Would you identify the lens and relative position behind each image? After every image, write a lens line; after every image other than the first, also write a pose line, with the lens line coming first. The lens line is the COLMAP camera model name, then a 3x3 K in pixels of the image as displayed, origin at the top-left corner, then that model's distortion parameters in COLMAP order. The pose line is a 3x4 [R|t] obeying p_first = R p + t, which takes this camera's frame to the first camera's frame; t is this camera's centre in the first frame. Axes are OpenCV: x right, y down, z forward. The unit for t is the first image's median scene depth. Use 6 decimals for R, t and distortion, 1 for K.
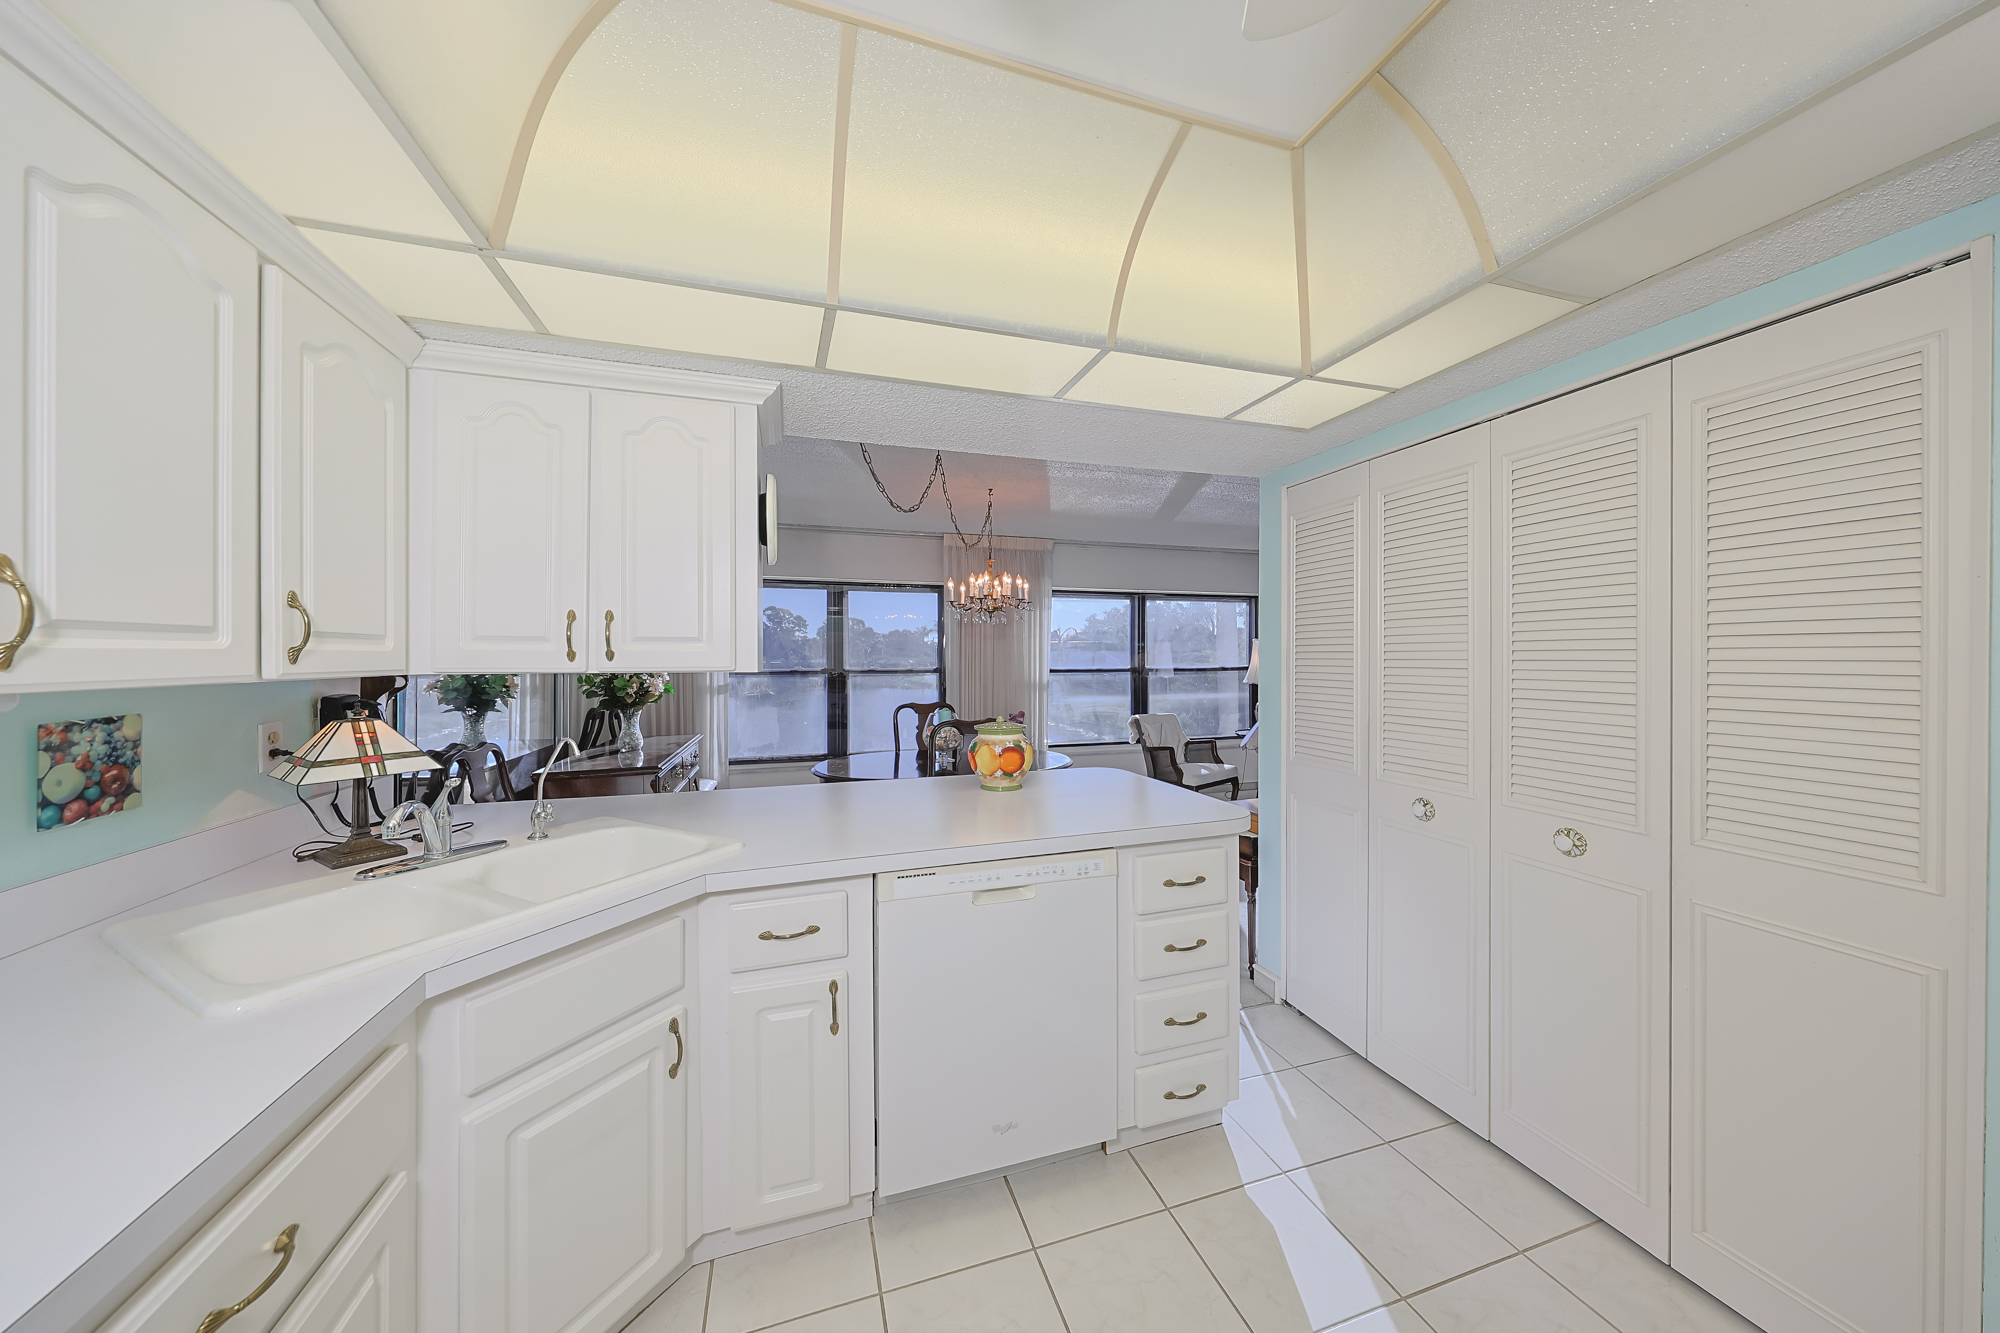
lens RADIAL K [[637.4, 0, 992.6], [0, 637.4, 659.1], [0, 0, 1]] dist [0.005730, -0.000062]
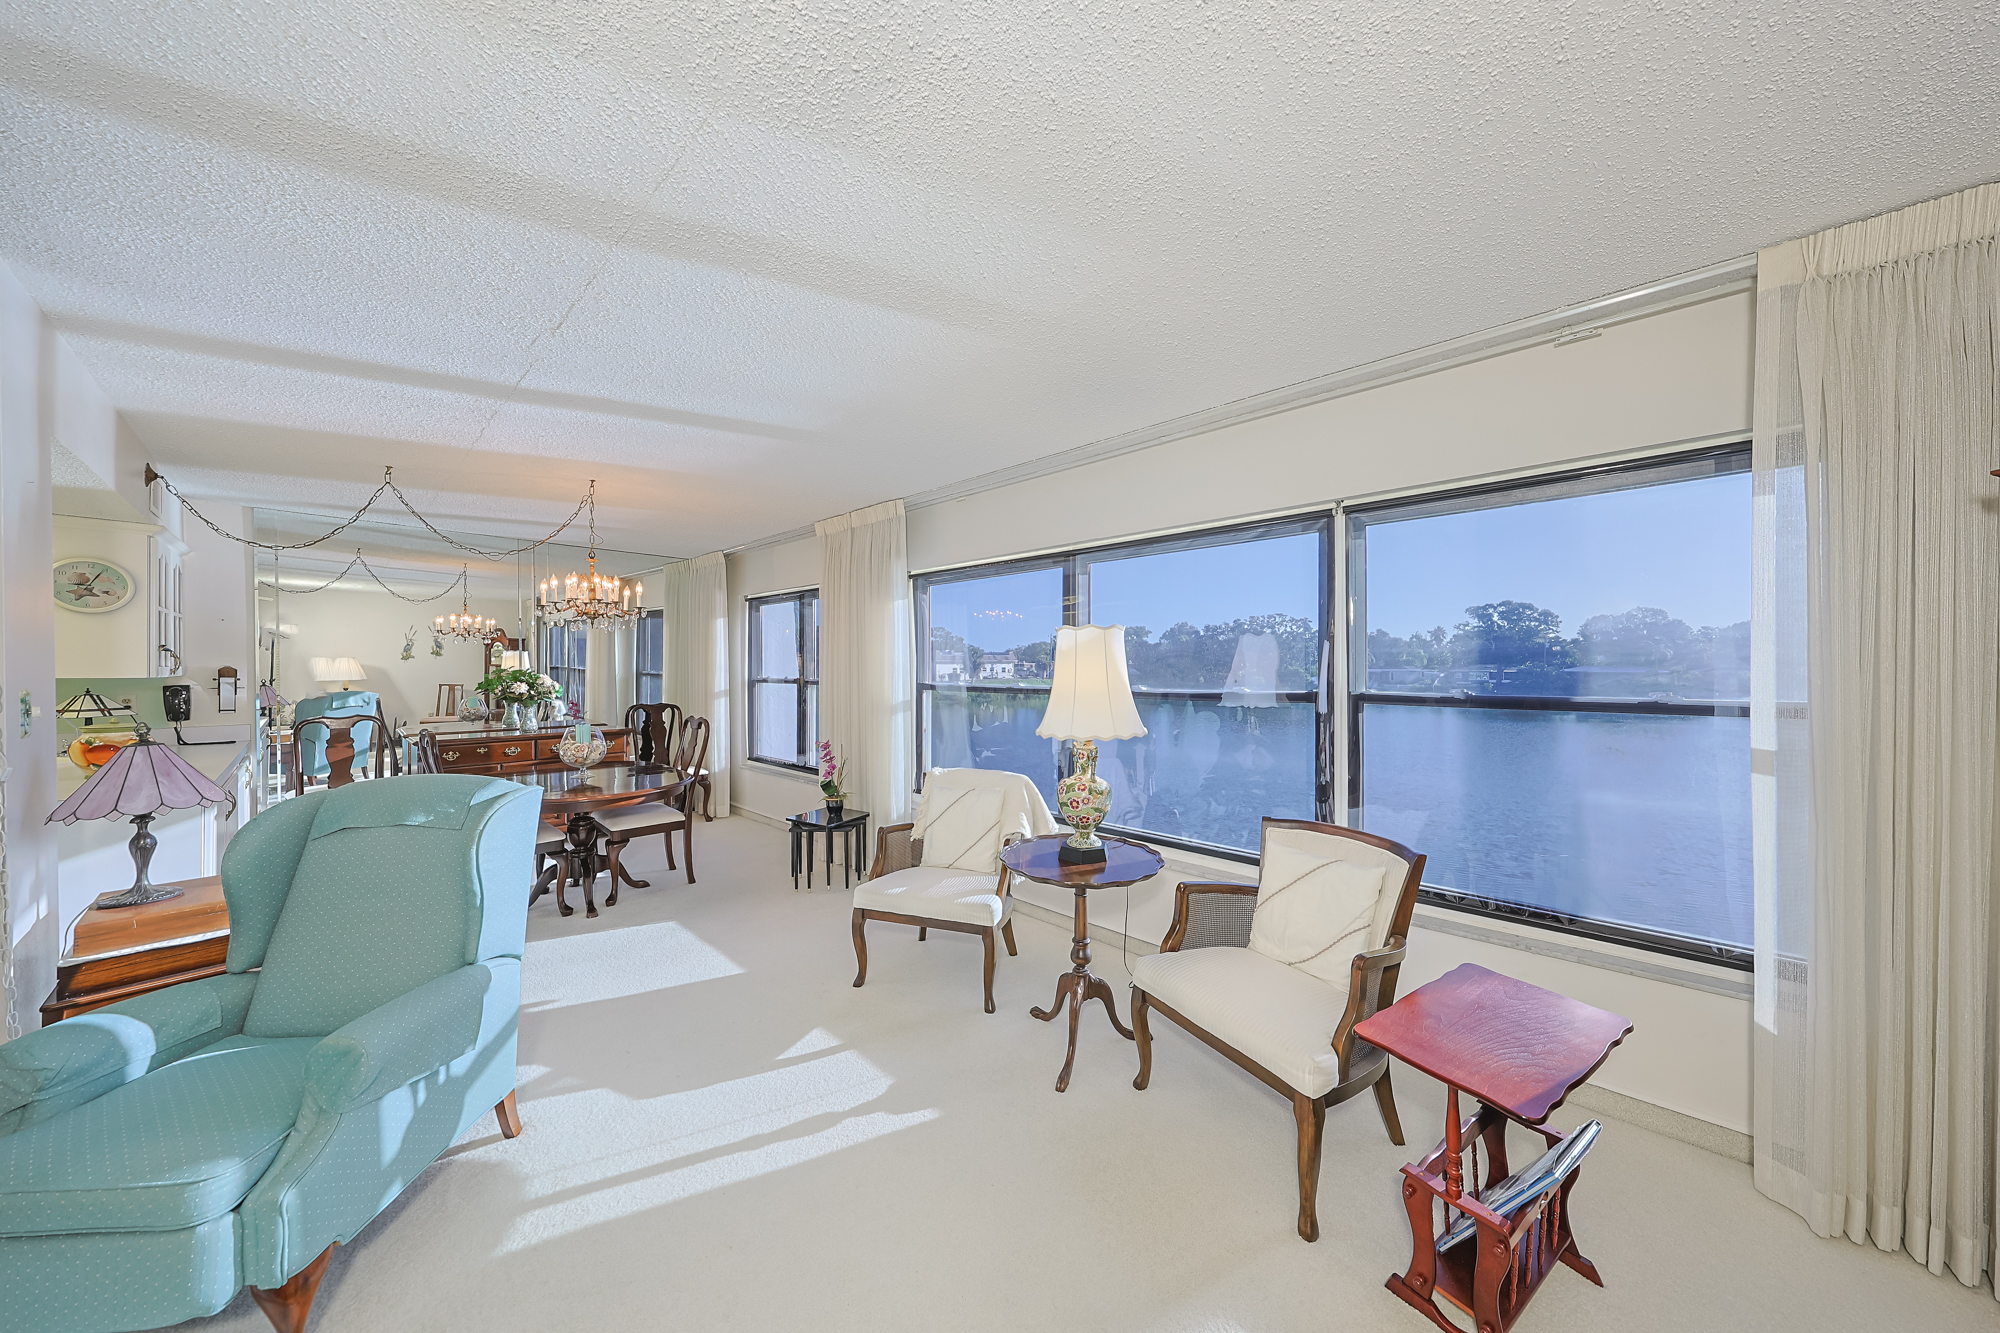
lens RADIAL K [[628.6, 0, 1012.3], [0, 628.6, 670.0], [0, 0, 1]] dist [-0.004065, -0.000041]
pose [[0.520487, 0.006621, -0.853844, 2.583957], [-0.001226, 0.999975, 0.007007, -0.018865], [0.853869, -0.002601, 0.520482, 2.553812]]
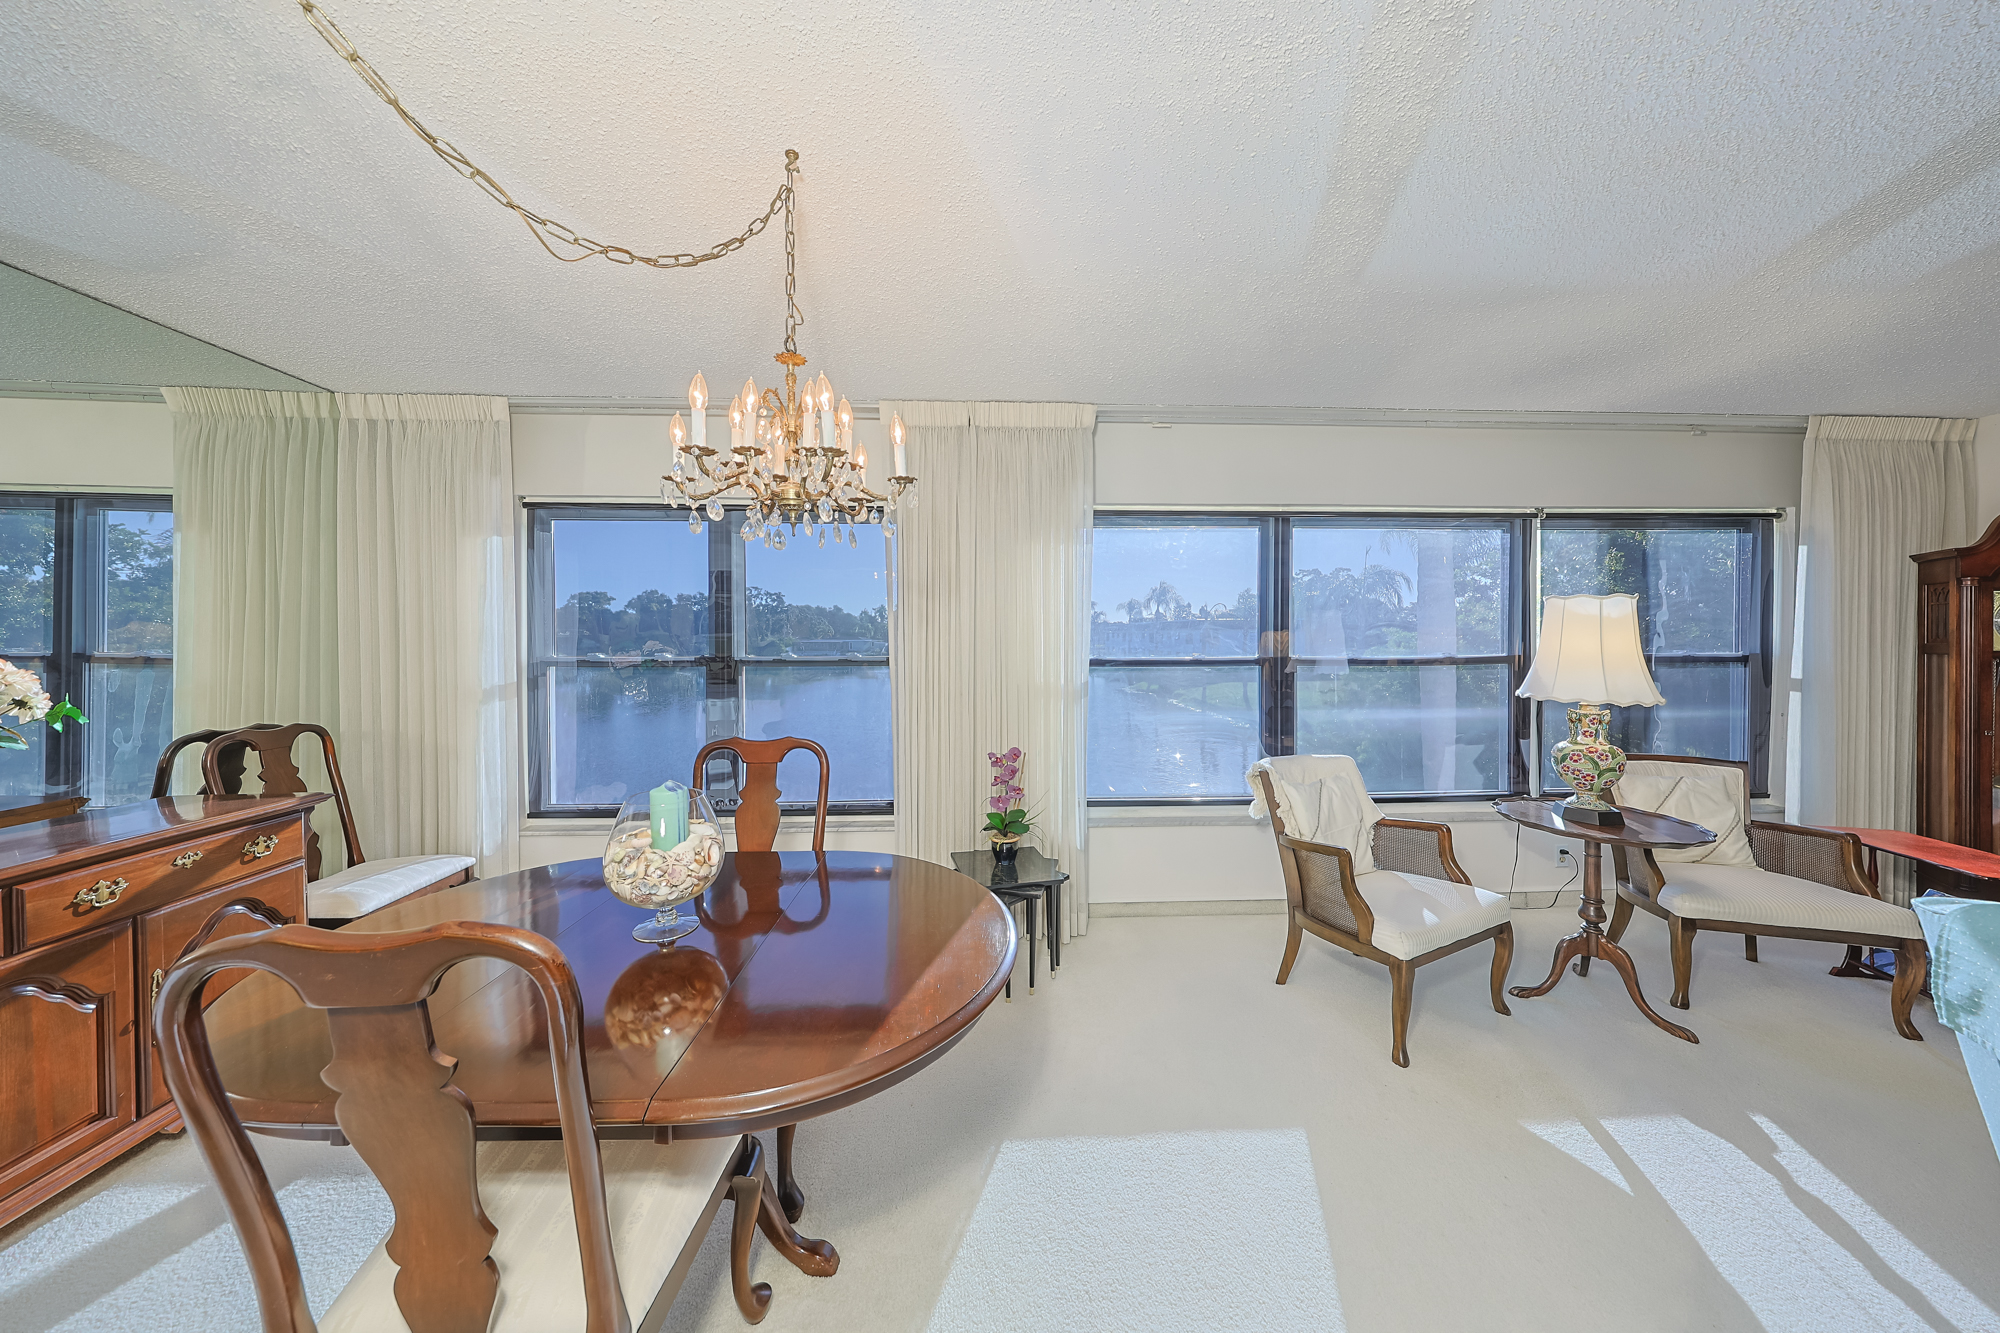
lens RADIAL K [[619.4, 0, 985.0], [0, 619.4, 655.6], [0, 0, 1]] dist [0.015934, 0.000084]
pose [[0.973028, 0.006784, -0.230588, 0.432044], [-0.000120, 0.999582, 0.028905, -0.011581], [0.230688, -0.028097, 0.972622, 1.677618]]
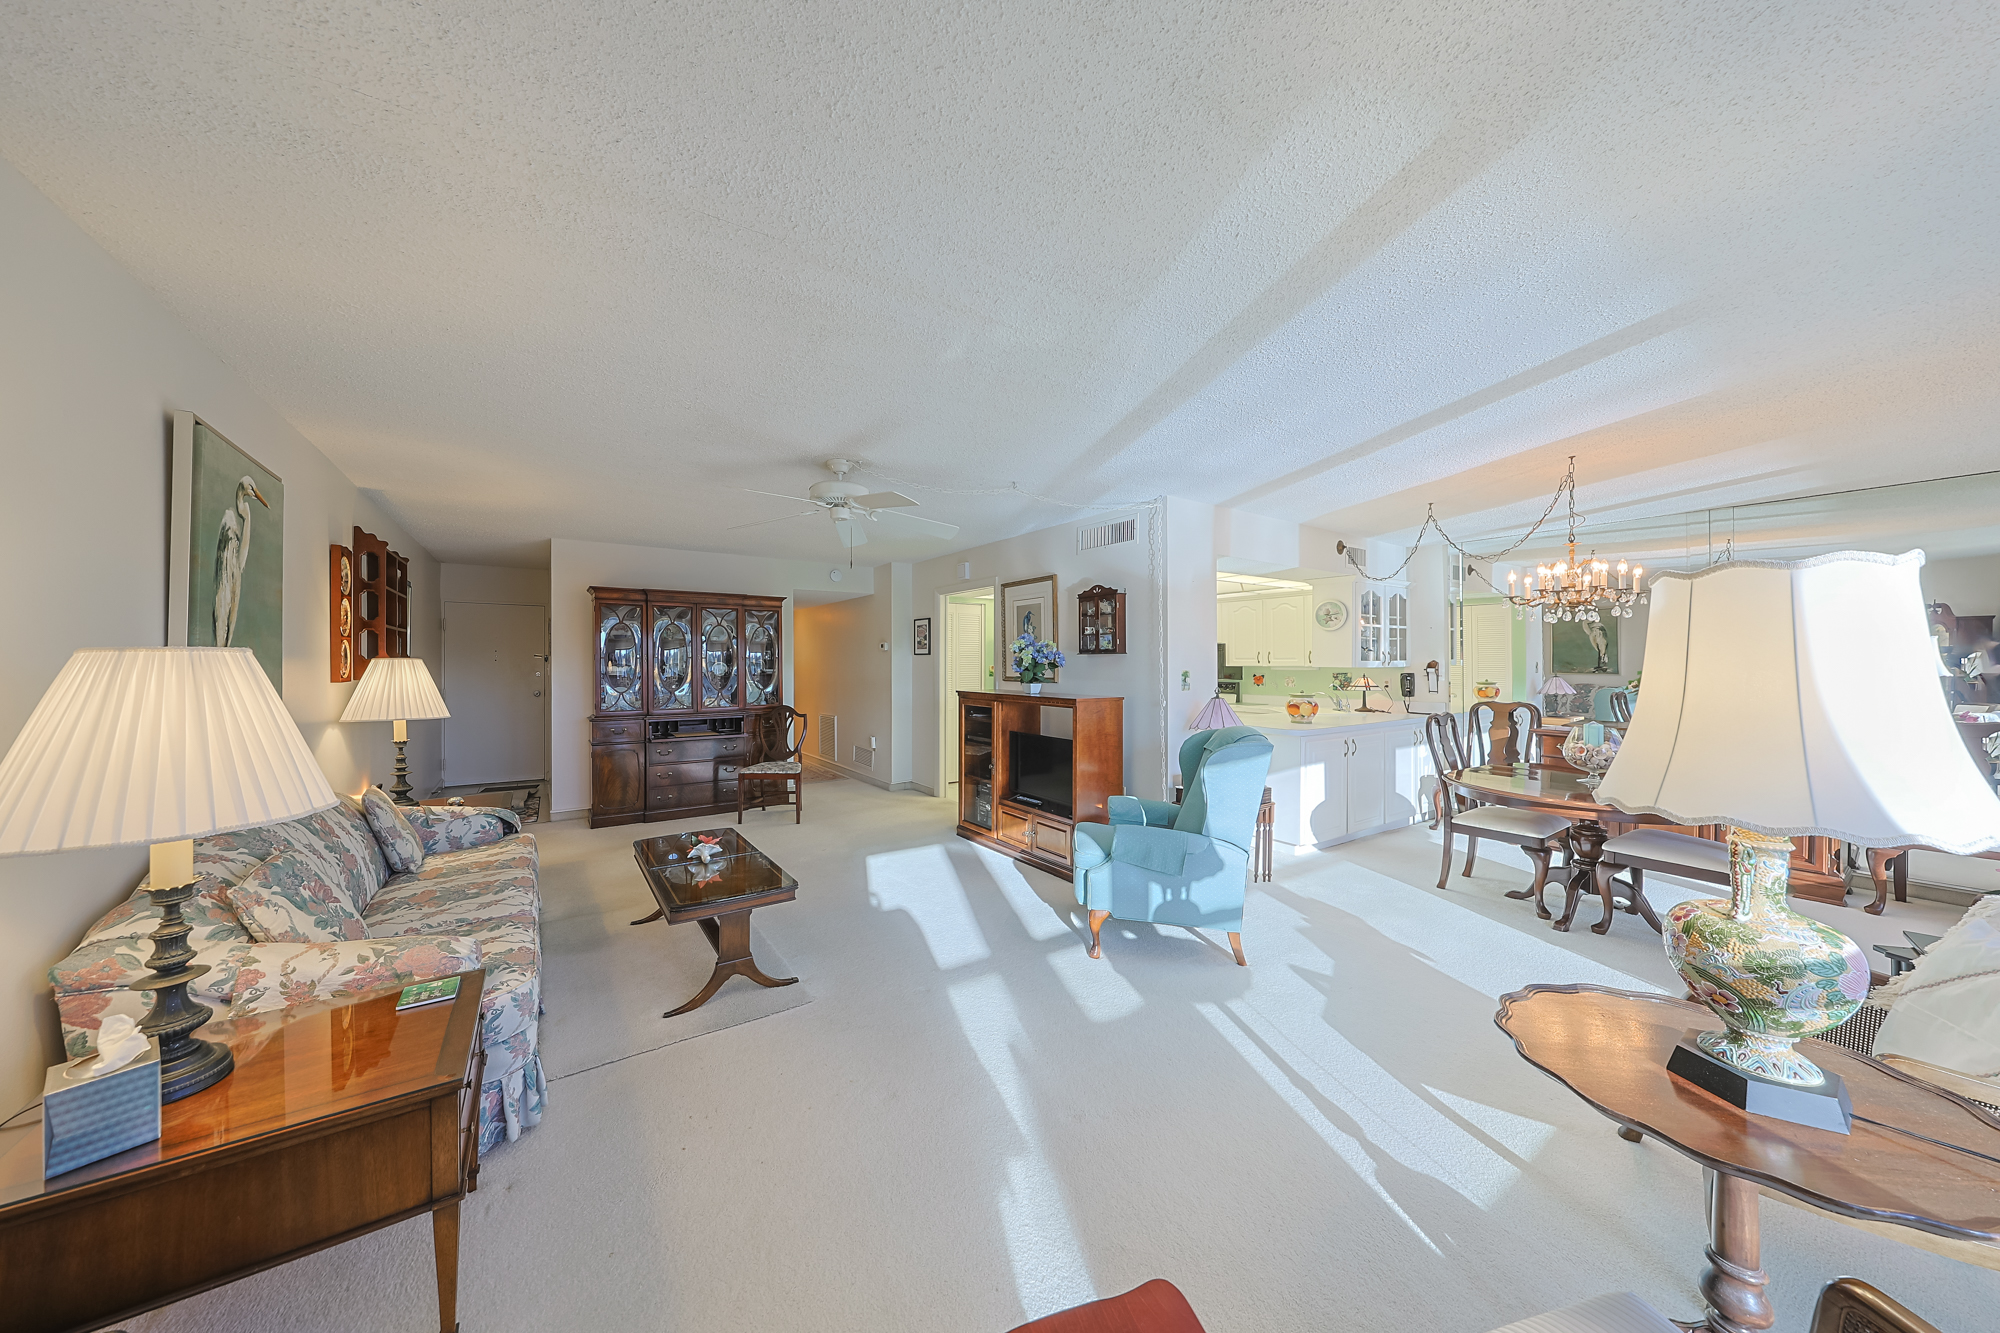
lens RADIAL K [[616.1, 0, 948.4], [0, 616.1, 656.6], [0, 0, 1]] dist [0.000064, 0.000012]
pose [[-0.966026, -0.000131, -0.258443, 2.368917], [0.001237, 0.999986, -0.005128, -0.019833], [0.258440, -0.005273, -0.966013, 3.801130]]
